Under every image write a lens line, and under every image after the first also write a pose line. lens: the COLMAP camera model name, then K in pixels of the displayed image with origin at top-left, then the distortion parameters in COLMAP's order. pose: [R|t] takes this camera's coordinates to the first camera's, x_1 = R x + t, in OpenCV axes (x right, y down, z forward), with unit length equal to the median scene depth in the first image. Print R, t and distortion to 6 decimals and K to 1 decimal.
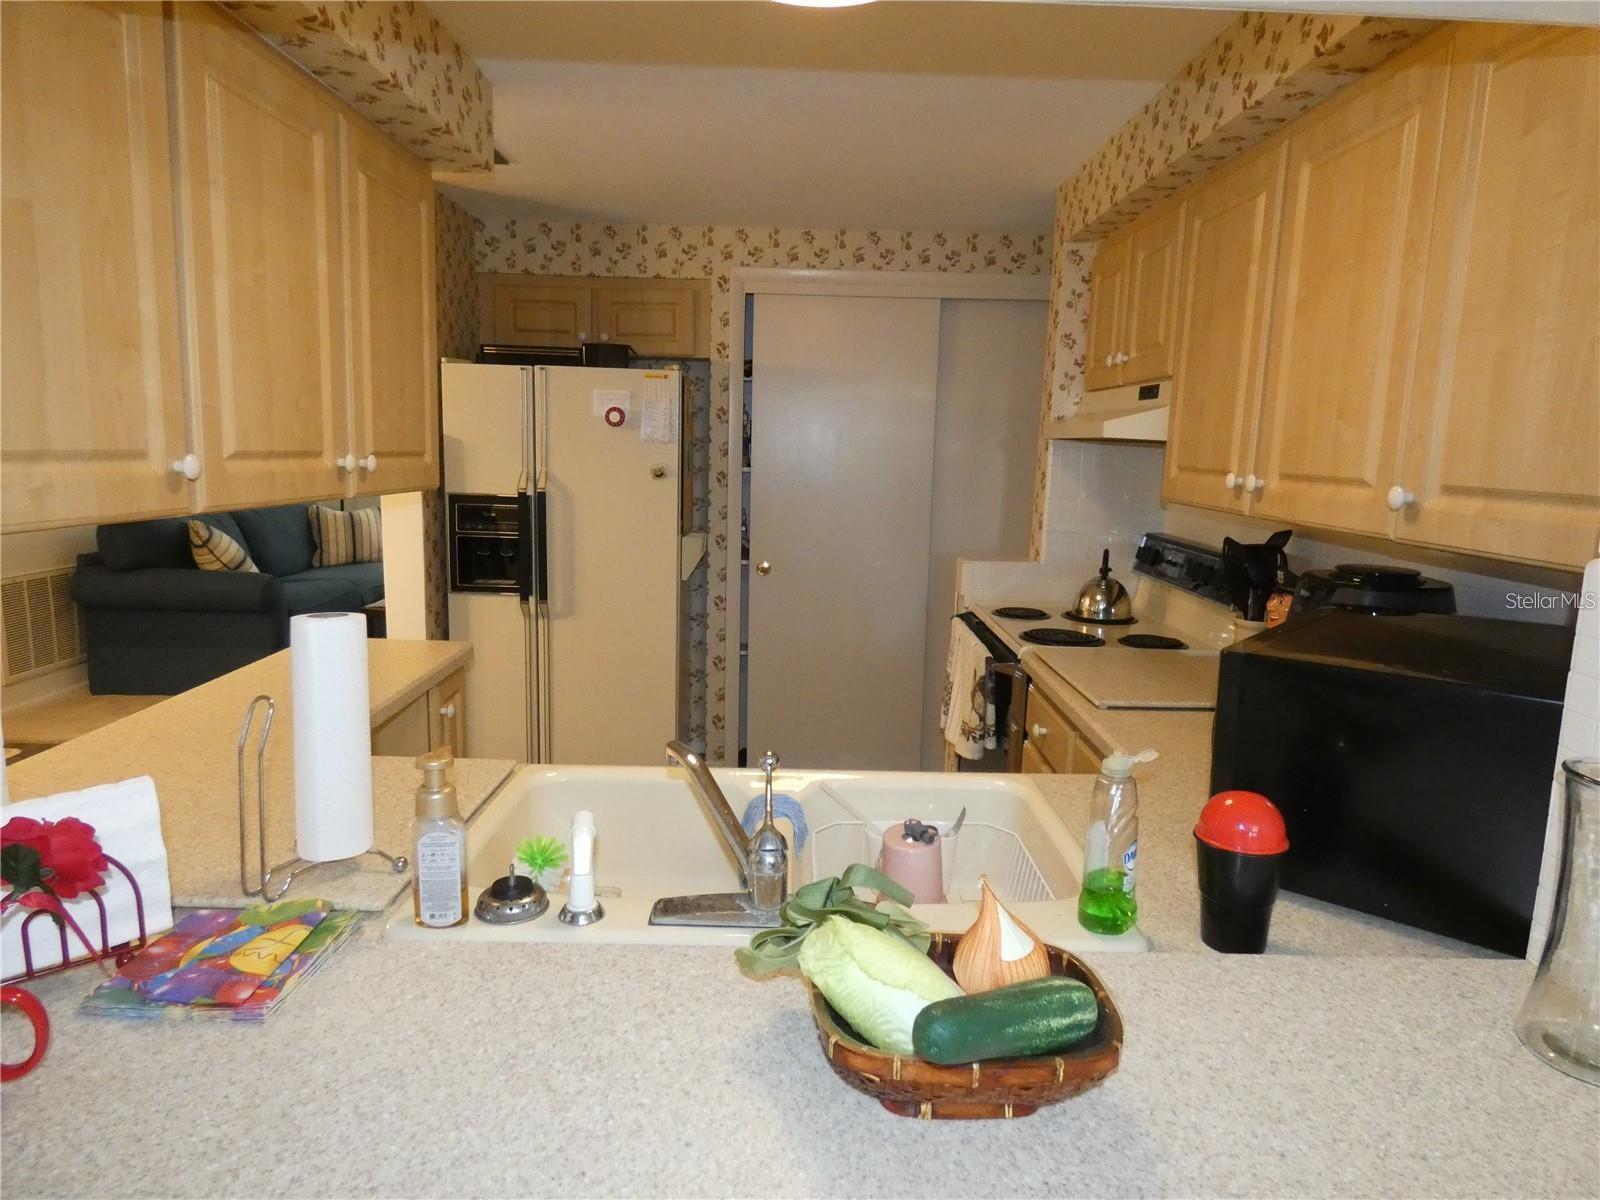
lens RADIAL K [[960.9, 0, 802.6], [0, 960.9, 594.1], [0, 0, 1]] dist [0.005979, -0.012928]
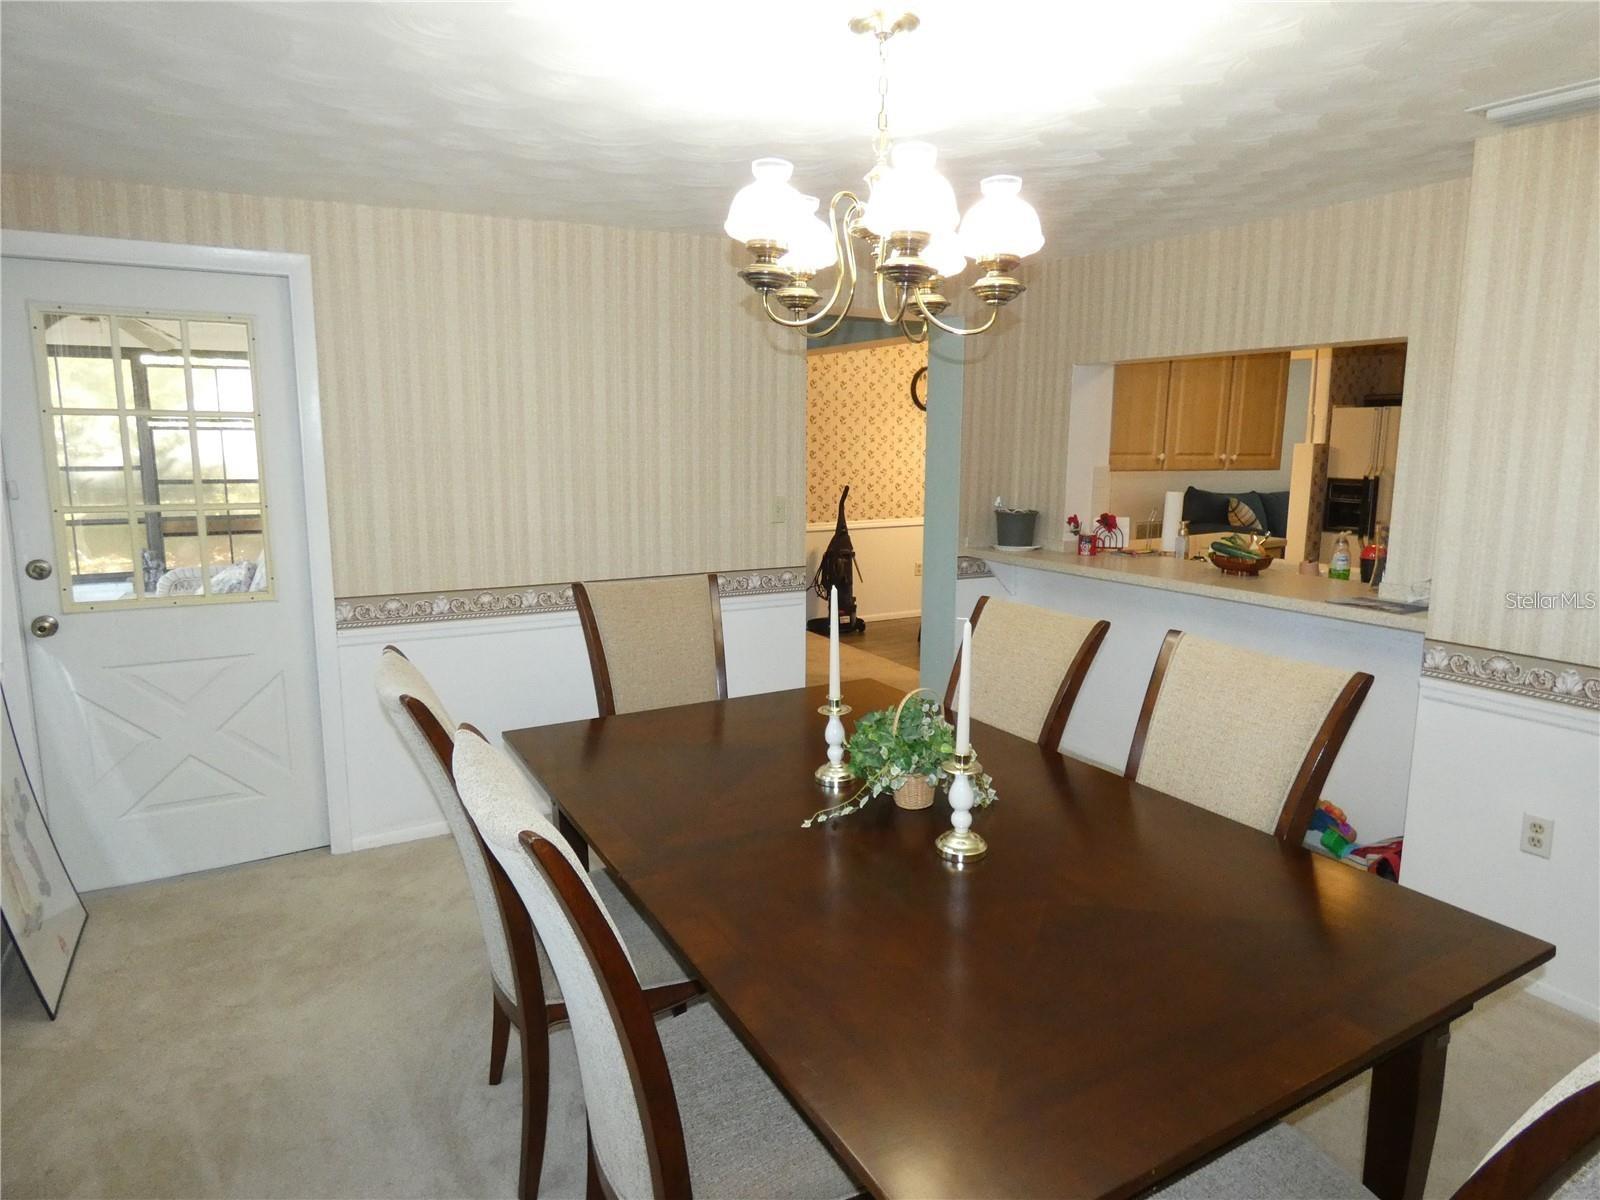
lens RADIAL K [[960.9, 0, 813.7], [0, 960.9, 600.3], [0, 0, 1]] dist [0.005979, -0.012928]
pose [[0.498108, 0.119746, -0.858807, 0.863085], [-0.124254, 0.990054, 0.065979, 0.149061], [0.858166, 0.073845, 0.508033, -0.881951]]
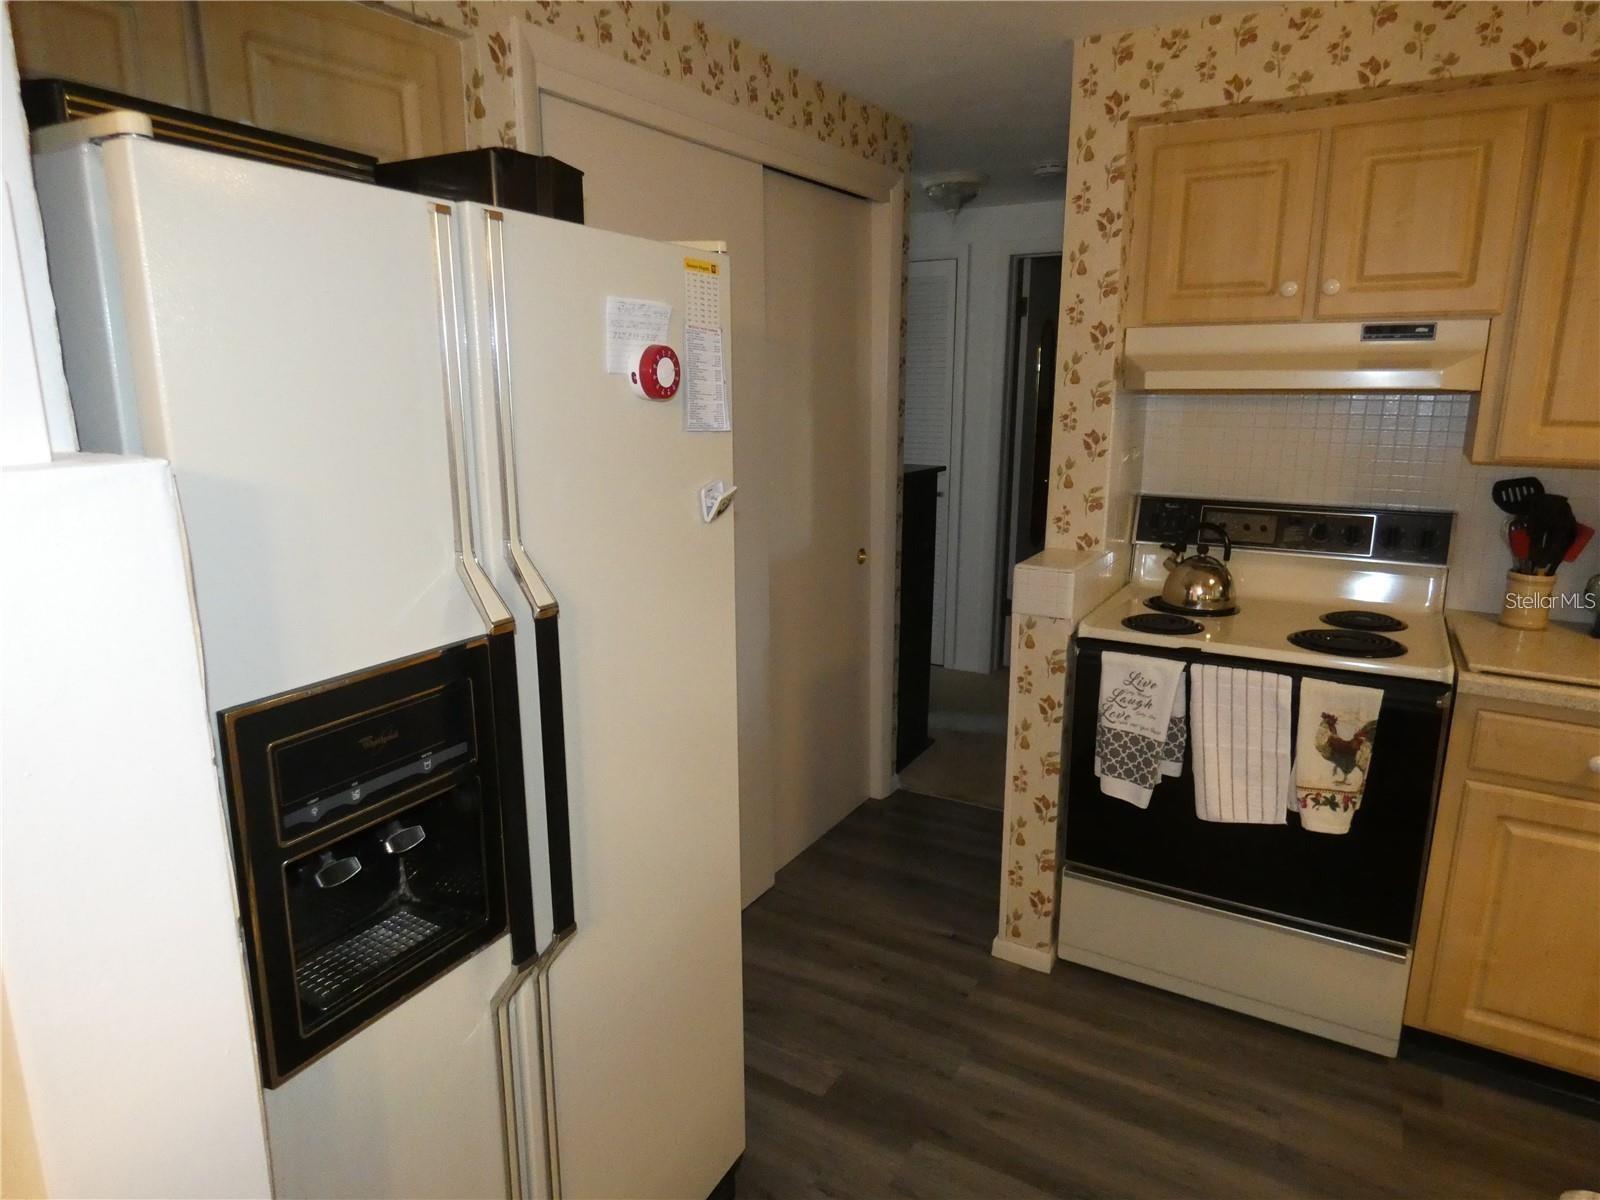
lens RADIAL K [[960.9, 0, 799.3], [0, 960.9, 588.8], [0, 0, 1]] dist [0.005979, -0.012928]
pose [[0.517955, -0.213722, 0.828279, -0.557129], [0.148564, 0.976045, 0.158947, -0.173902], [-0.842408, 0.040725, 0.537298, 0.857004]]
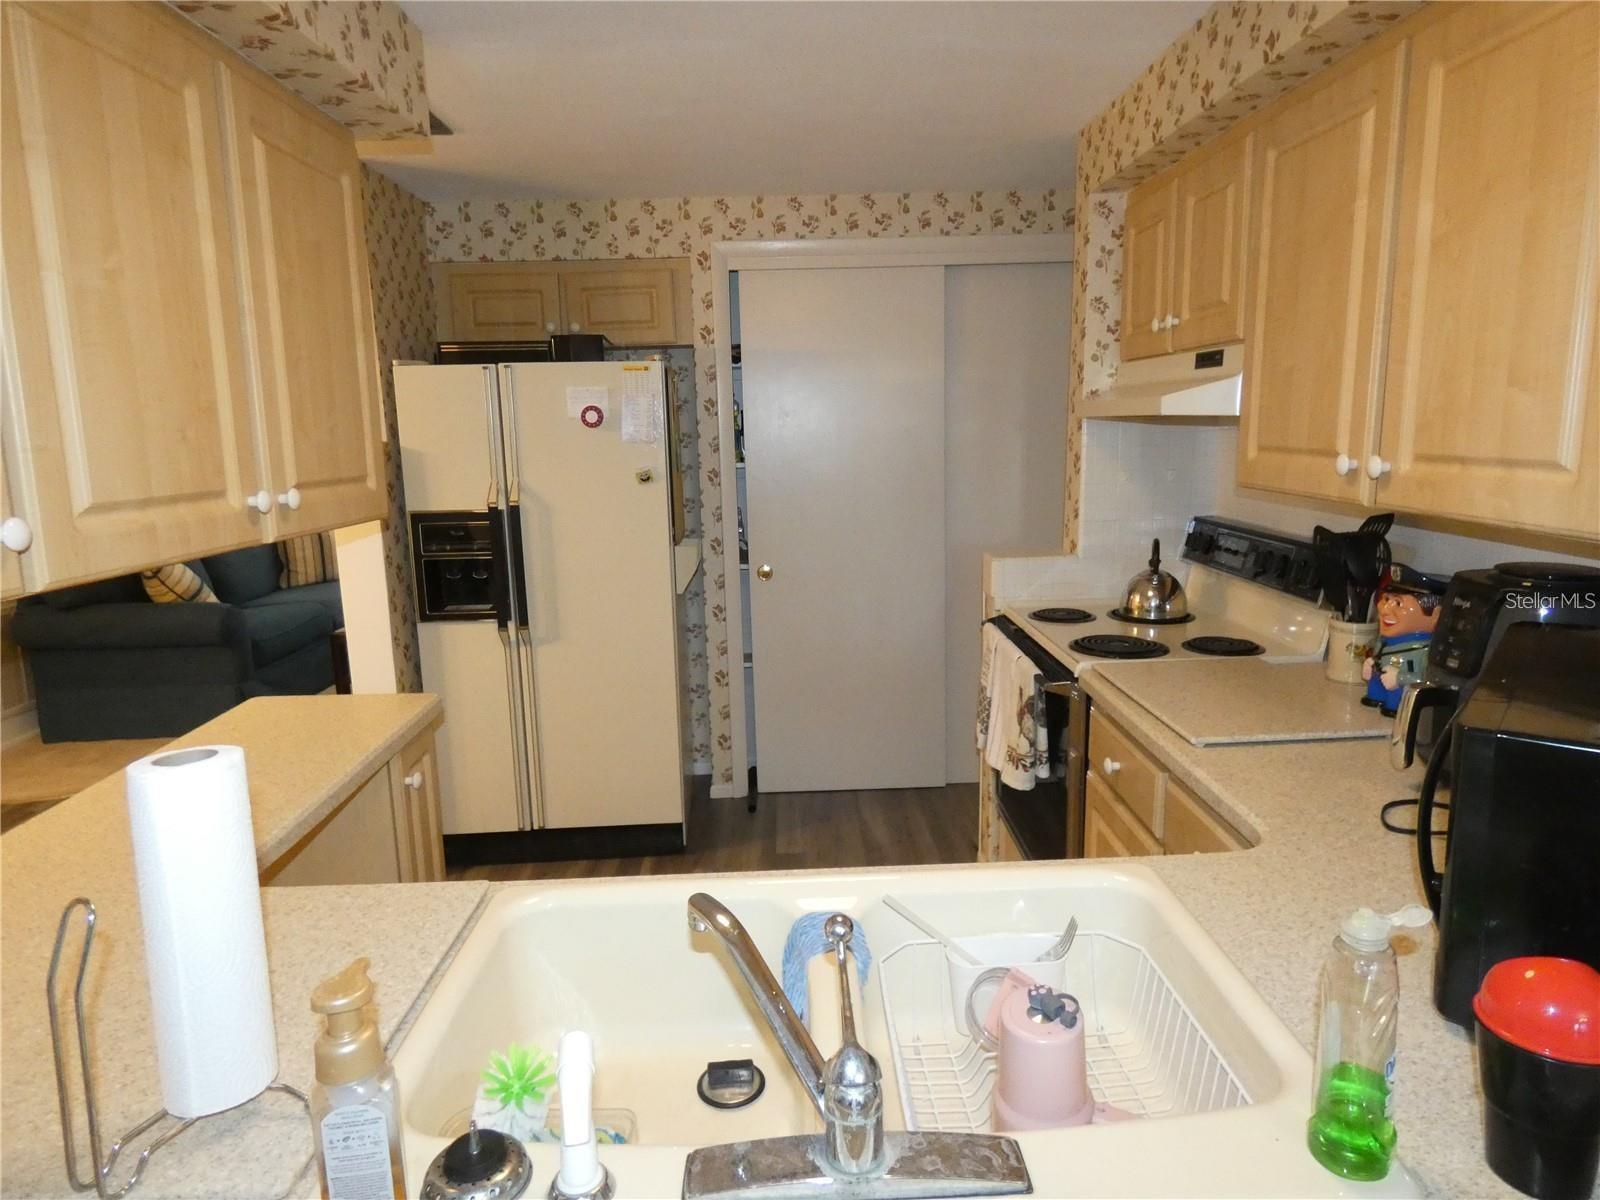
lens RADIAL K [[960.9, 0, 803.4], [0, 960.9, 592.0], [0, 0, 1]] dist [0.005979, -0.012928]
pose [[0.998471, -0.054153, 0.011086, -0.020794], [0.053940, 0.998370, 0.018657, -0.031827], [-0.012079, -0.018031, 0.999764, 0.118062]]
